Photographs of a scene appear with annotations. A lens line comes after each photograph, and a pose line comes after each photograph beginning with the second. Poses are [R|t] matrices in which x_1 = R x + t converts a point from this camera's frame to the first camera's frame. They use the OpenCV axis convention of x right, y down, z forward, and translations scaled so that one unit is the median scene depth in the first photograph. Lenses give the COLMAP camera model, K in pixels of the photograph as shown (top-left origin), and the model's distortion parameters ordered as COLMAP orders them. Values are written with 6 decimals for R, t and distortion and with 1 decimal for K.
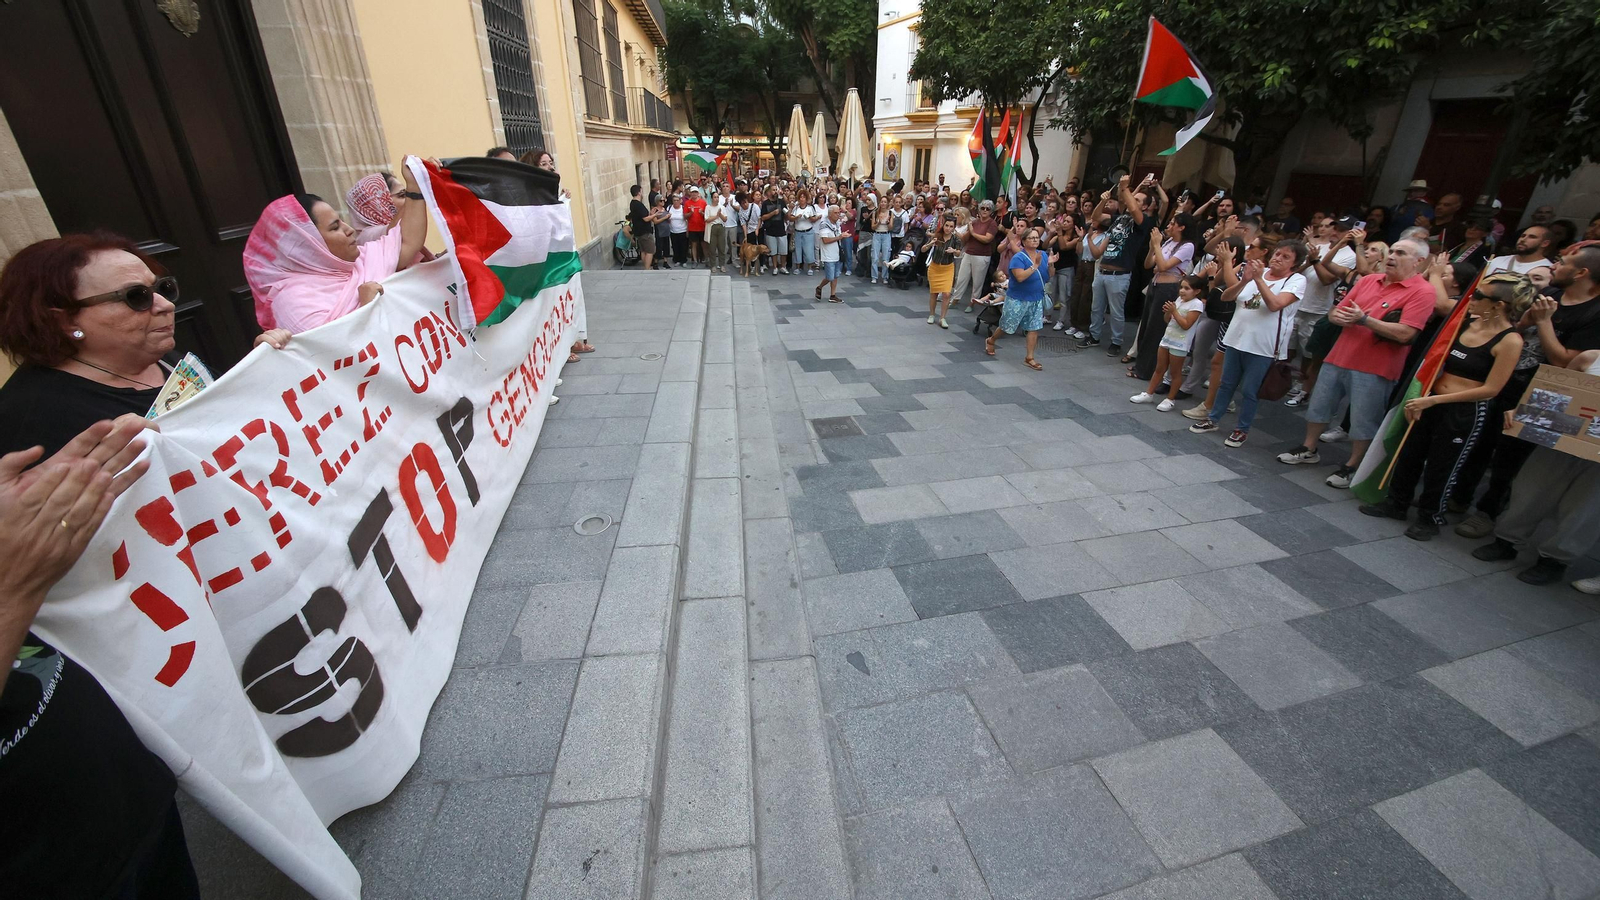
lens RADIAL K [[584.7, 0, 813.3], [0, 584.7, 395.3], [0, 0, 1]] dist [0.034798, -0.026458]
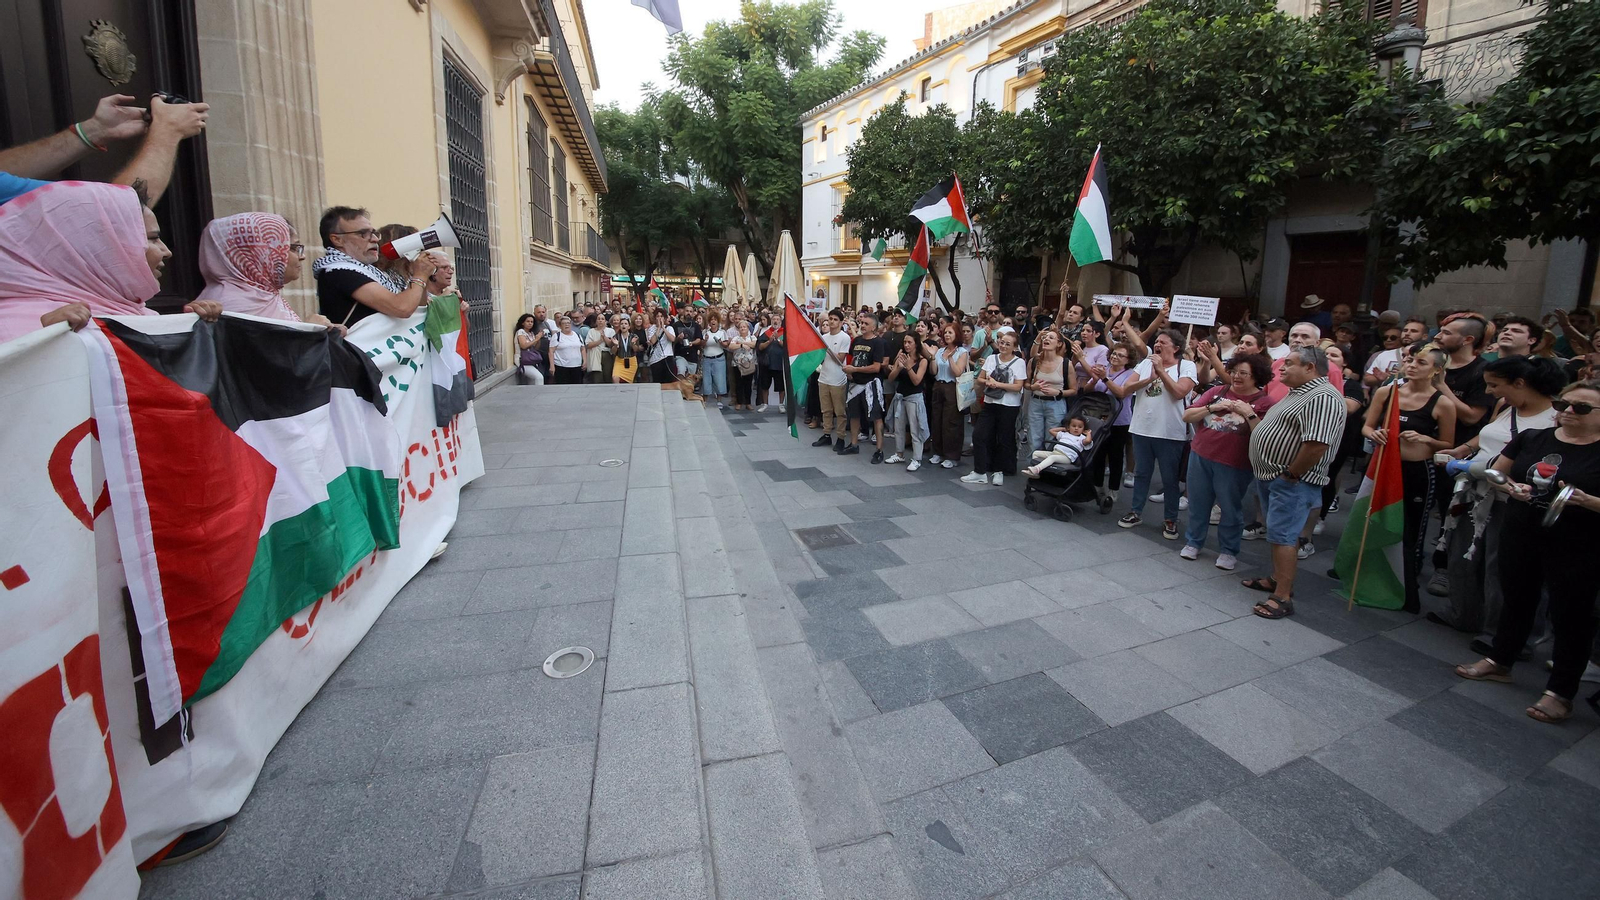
lens RADIAL K [[583.7, 0, 811.2], [0, 583.7, 374.9], [0, 0, 1]] dist [0.013860, -0.017130]
pose [[0.990698, -0.012830, 0.135470, -0.113574], [0.047751, 0.965015, -0.257811, 0.051270], [-0.127423, 0.261882, 0.956651, 0.113578]]
